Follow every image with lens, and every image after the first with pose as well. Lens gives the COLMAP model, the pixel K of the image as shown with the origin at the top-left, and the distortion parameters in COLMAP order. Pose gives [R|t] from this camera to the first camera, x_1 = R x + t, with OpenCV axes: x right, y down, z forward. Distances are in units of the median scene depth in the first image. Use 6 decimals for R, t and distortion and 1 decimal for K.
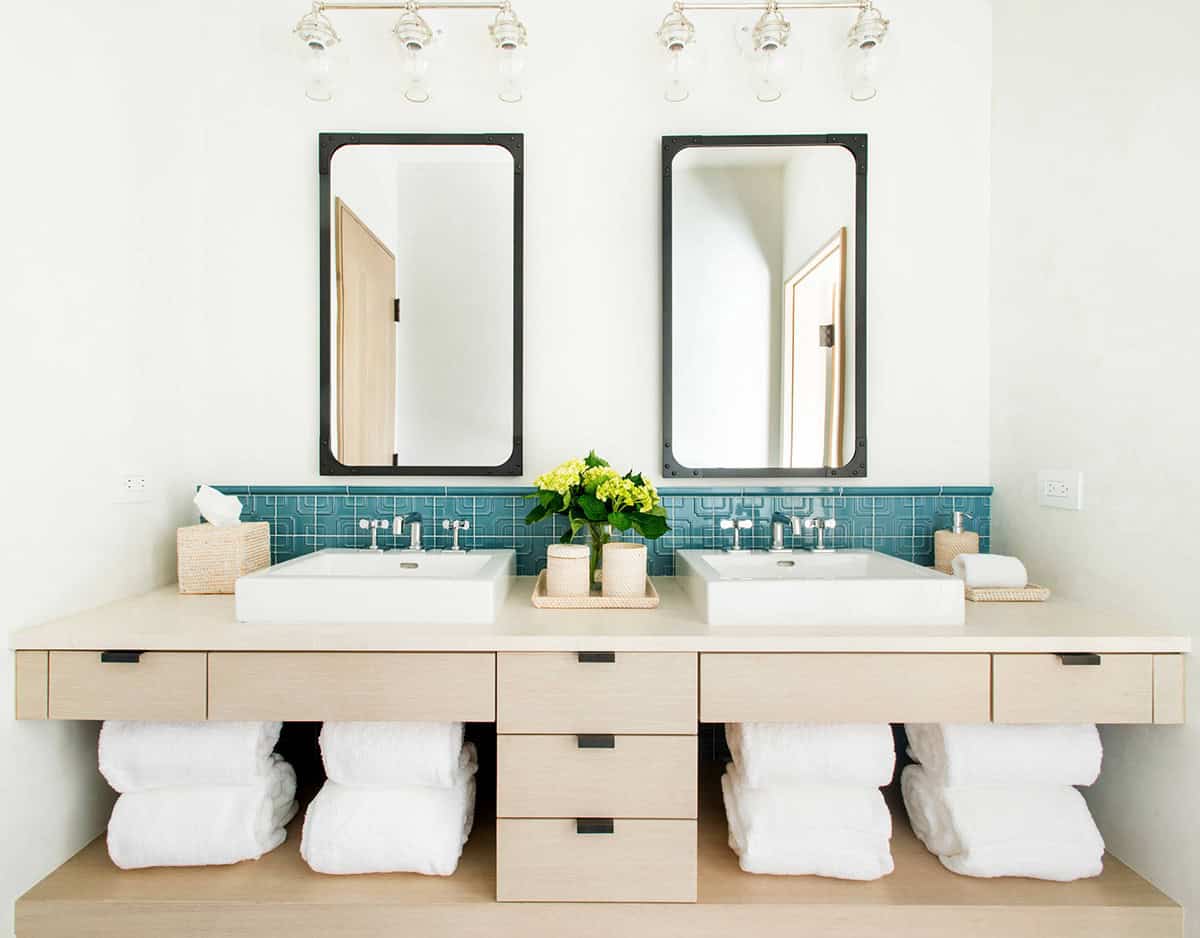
lens RADIAL K [[642.1, 0, 600.0], [0, 642.1, 469.0], [0, 0, 1]] dist [0.003431, 0.000383]
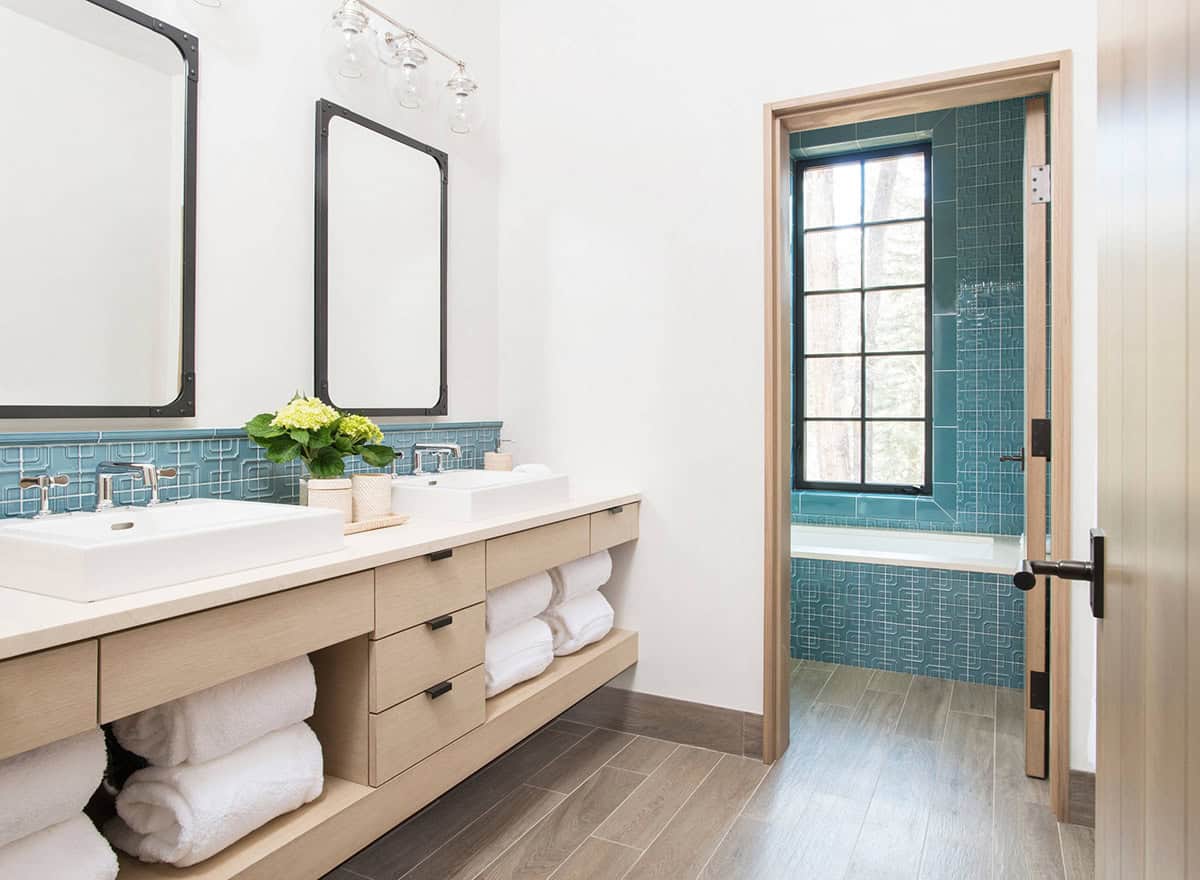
lens RADIAL K [[783.9, 0, 599.8], [0, 783.9, 393.9], [0, 0, 1]] dist [-0.000053, 0.000156]
pose [[0.459643, 0.017101, 0.887939, -0.835598], [-0.002342, 0.999834, -0.018044, -0.003054], [-0.888101, 0.006214, 0.459607, -0.004997]]
